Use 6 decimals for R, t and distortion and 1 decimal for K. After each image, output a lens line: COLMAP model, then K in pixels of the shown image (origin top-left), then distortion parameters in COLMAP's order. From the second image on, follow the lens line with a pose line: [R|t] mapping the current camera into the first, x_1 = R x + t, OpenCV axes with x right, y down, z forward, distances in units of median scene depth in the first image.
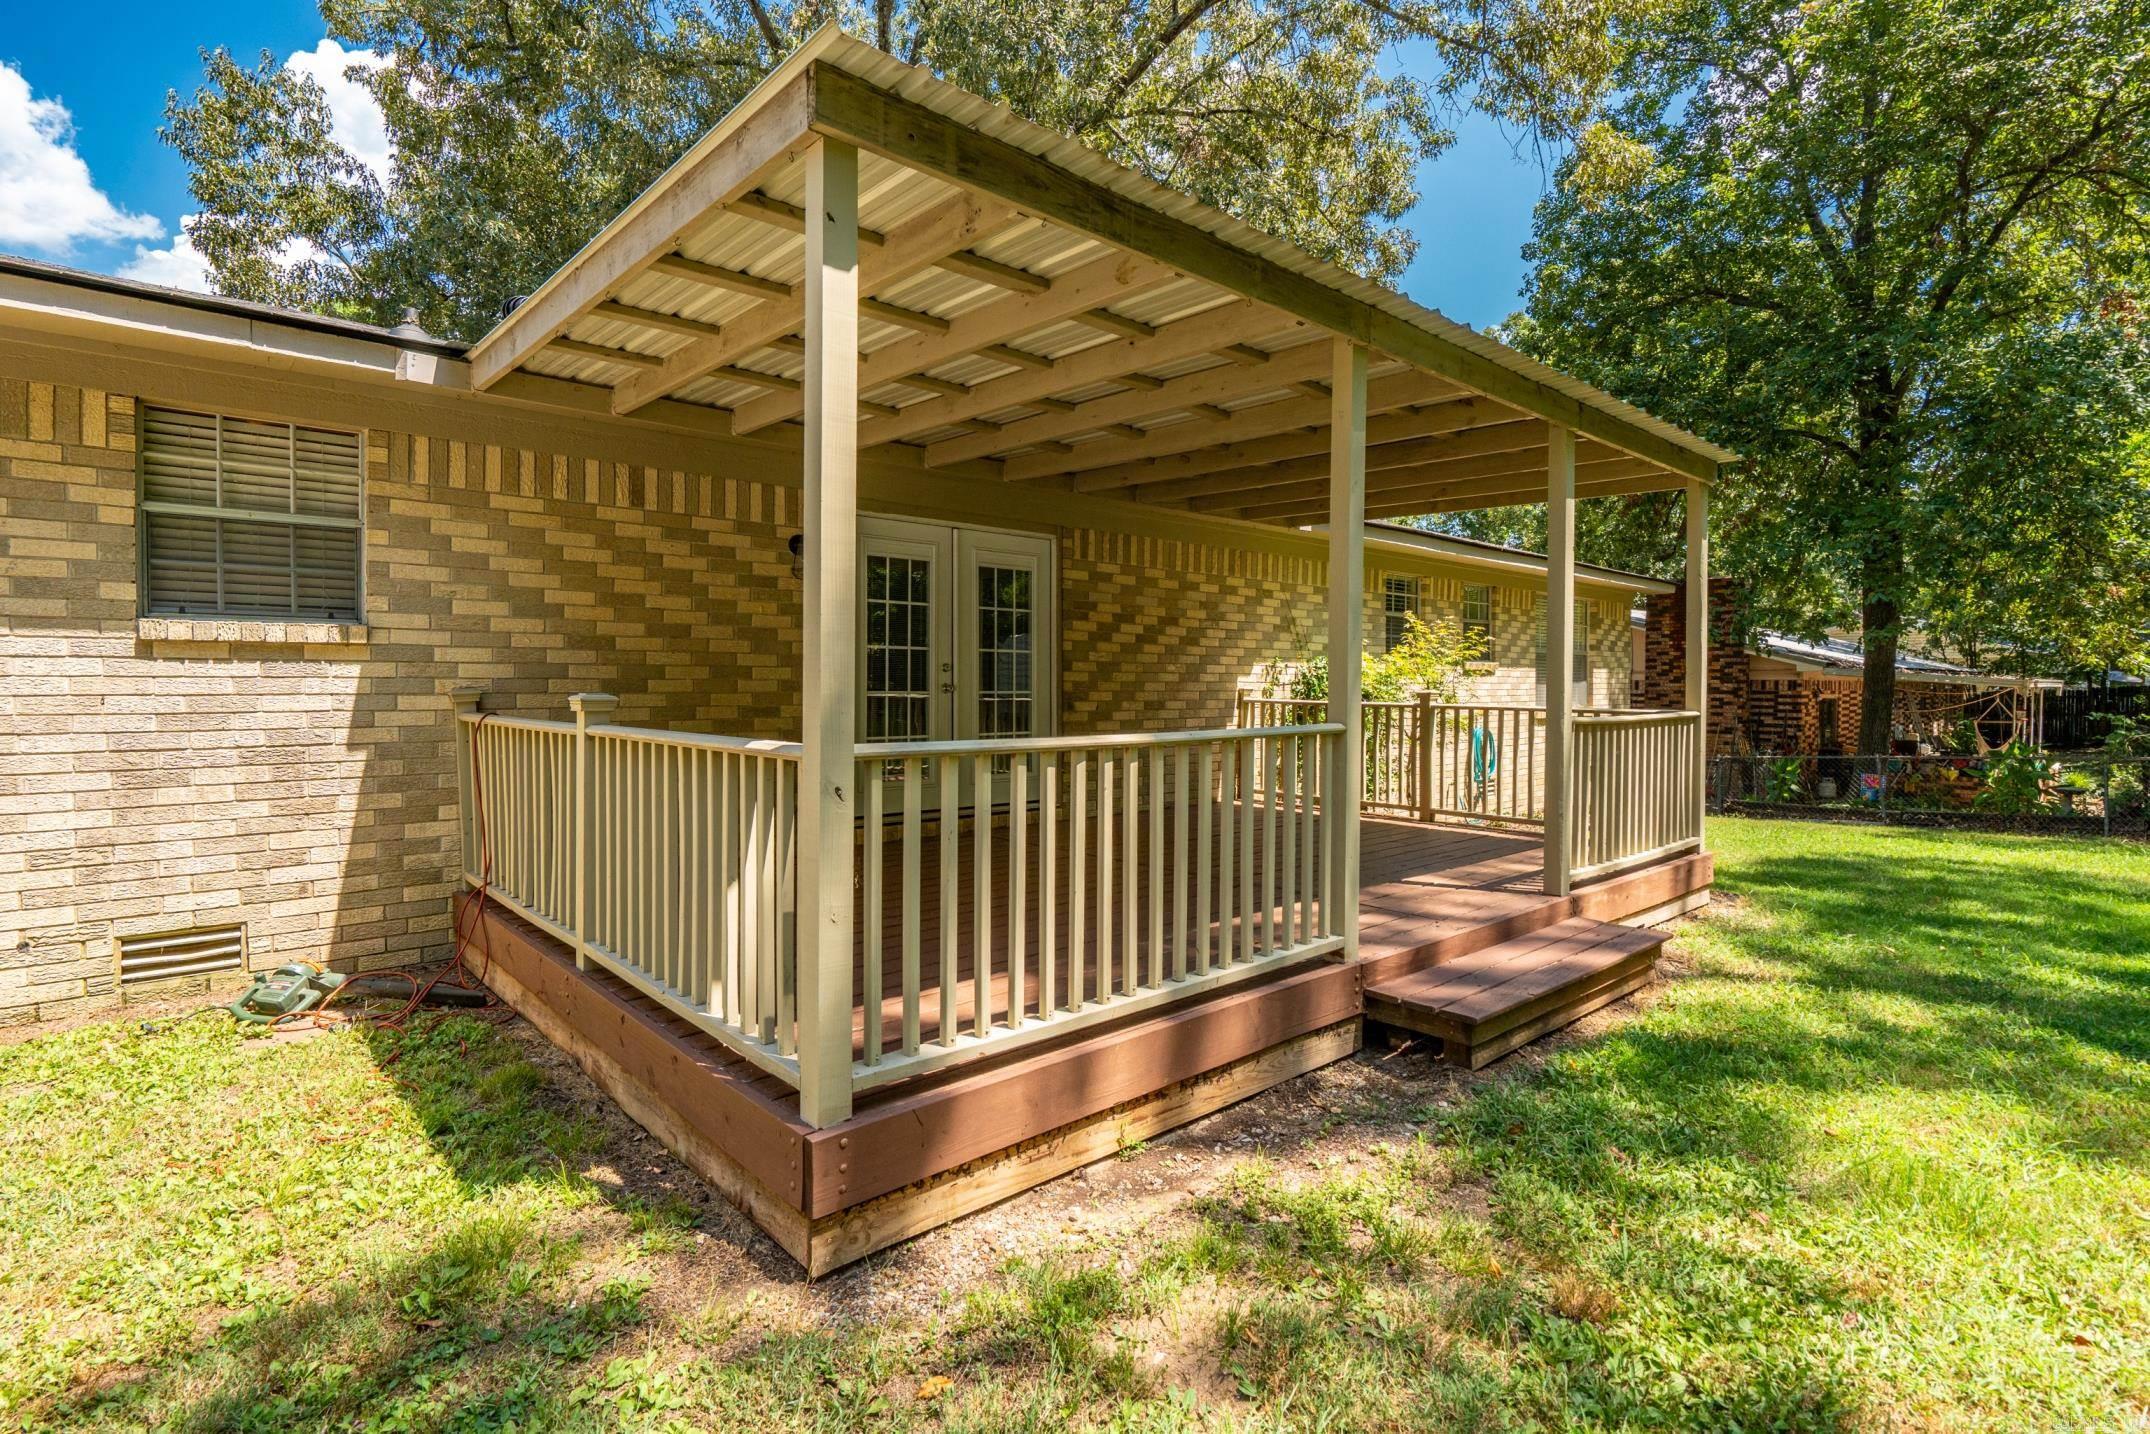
lens RADIAL K [[974.4, 0, 1066.6], [0, 974.4, 713.9], [0, 0, 1]] dist [-0.003356, 0.000021]
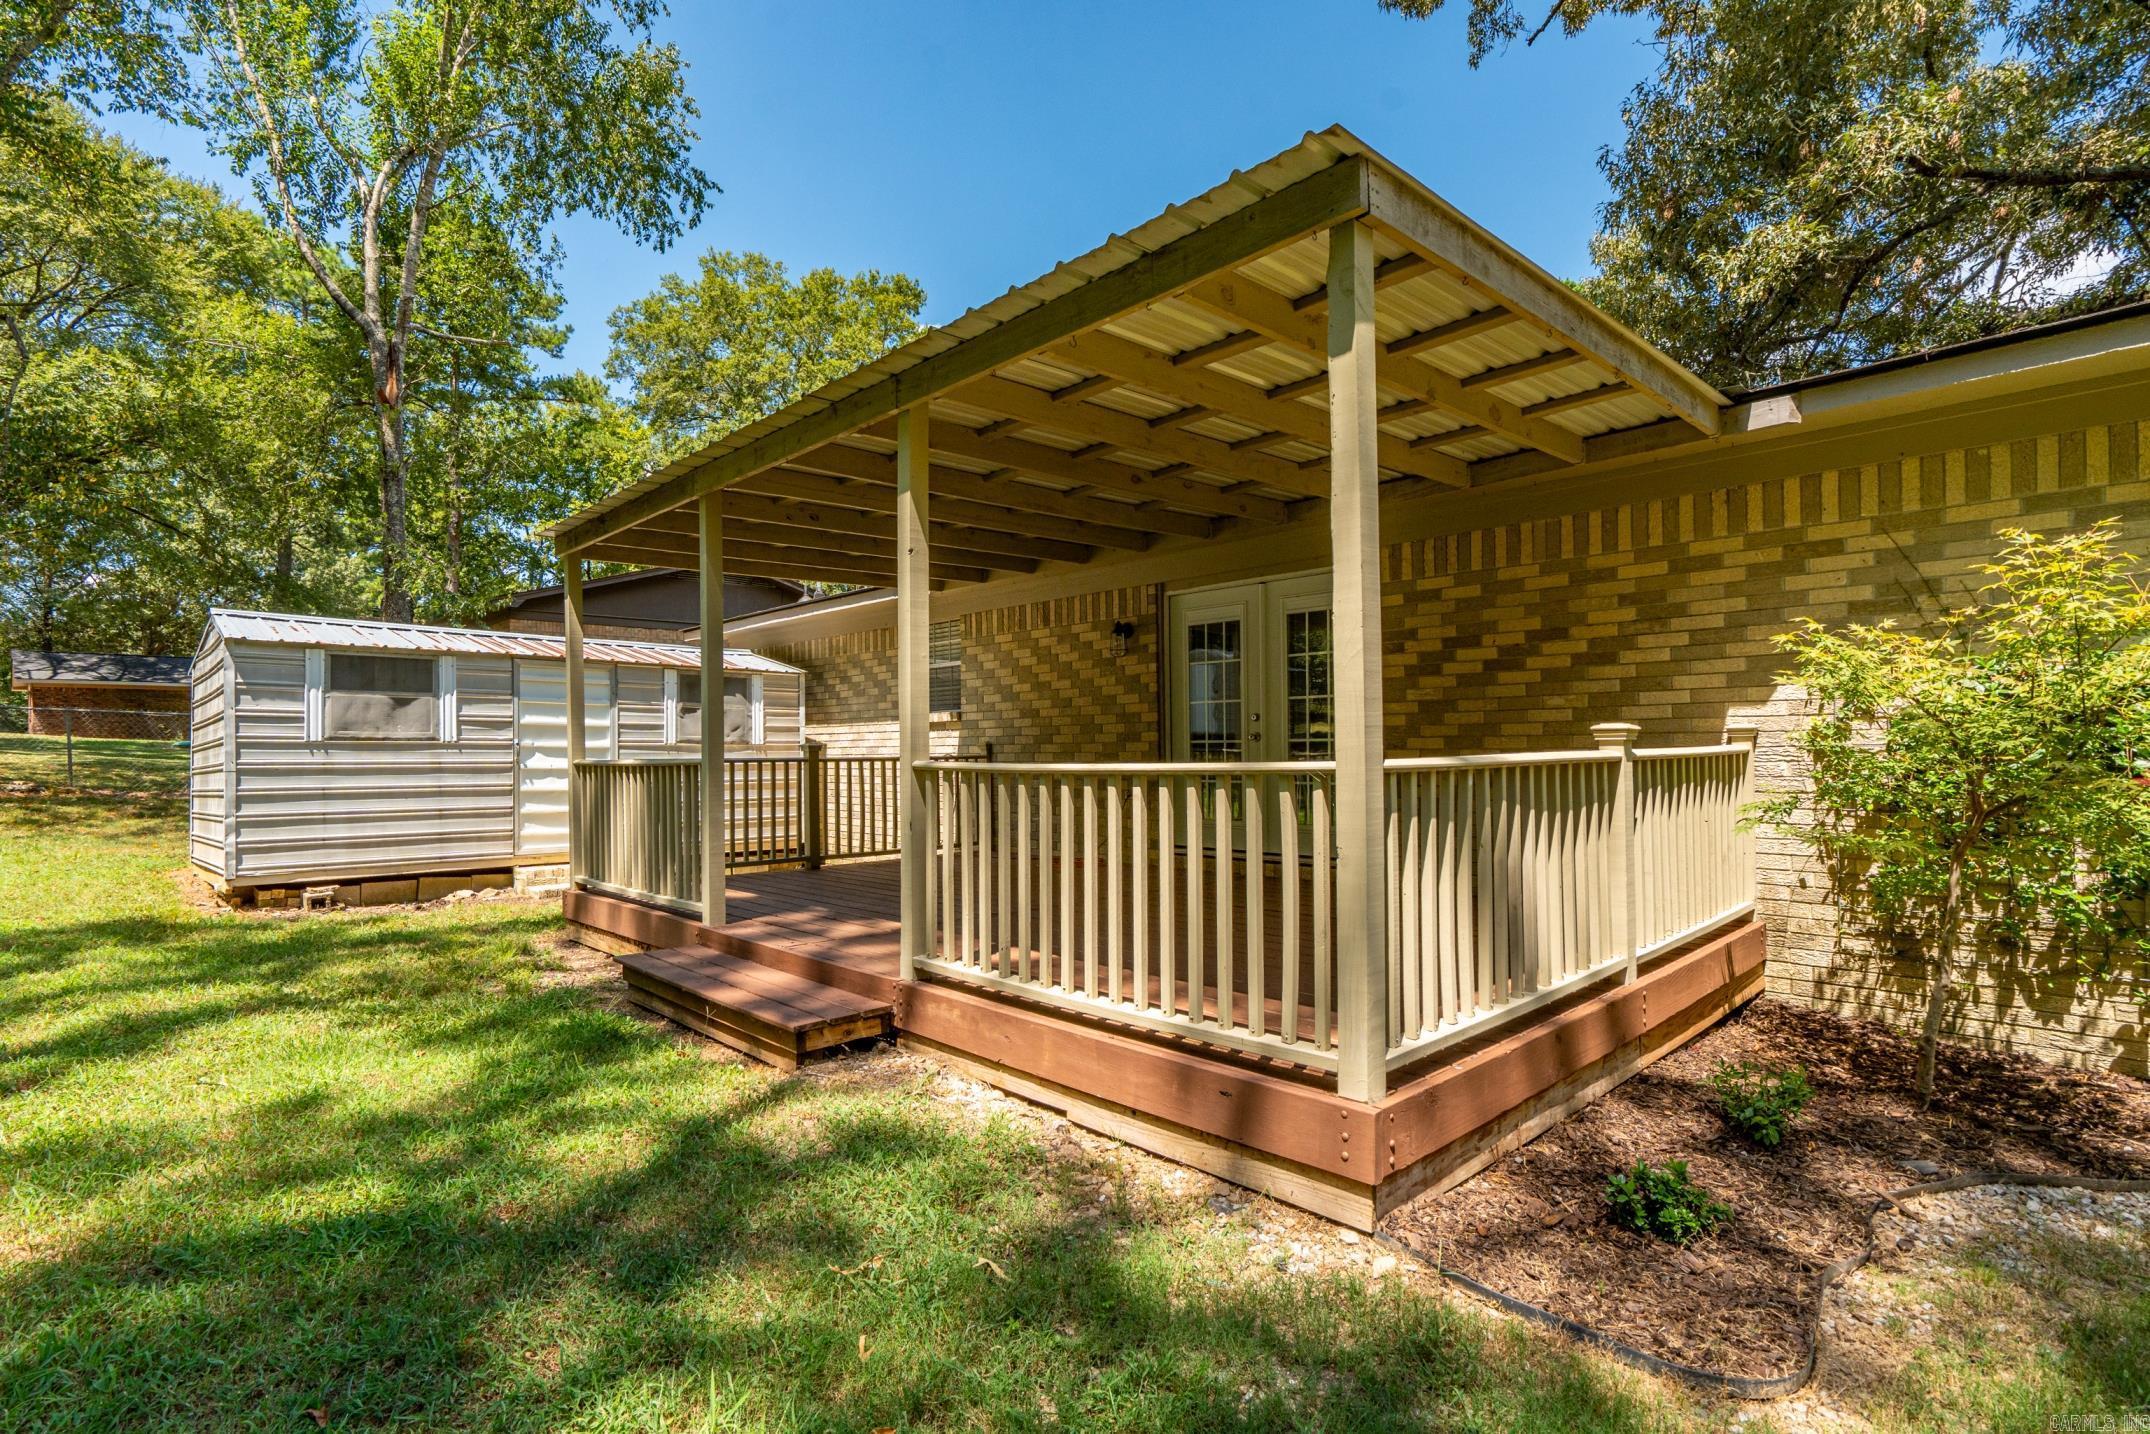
lens RADIAL K [[974.4, 0, 1066.6], [0, 974.4, 713.9], [0, 0, 1]] dist [-0.003356, 0.000021]
pose [[0.075849, -0.036737, -0.996442, 0.895789], [-0.016294, 0.999142, -0.038077, -0.007398], [0.996986, 0.019124, 0.075185, 0.701888]]
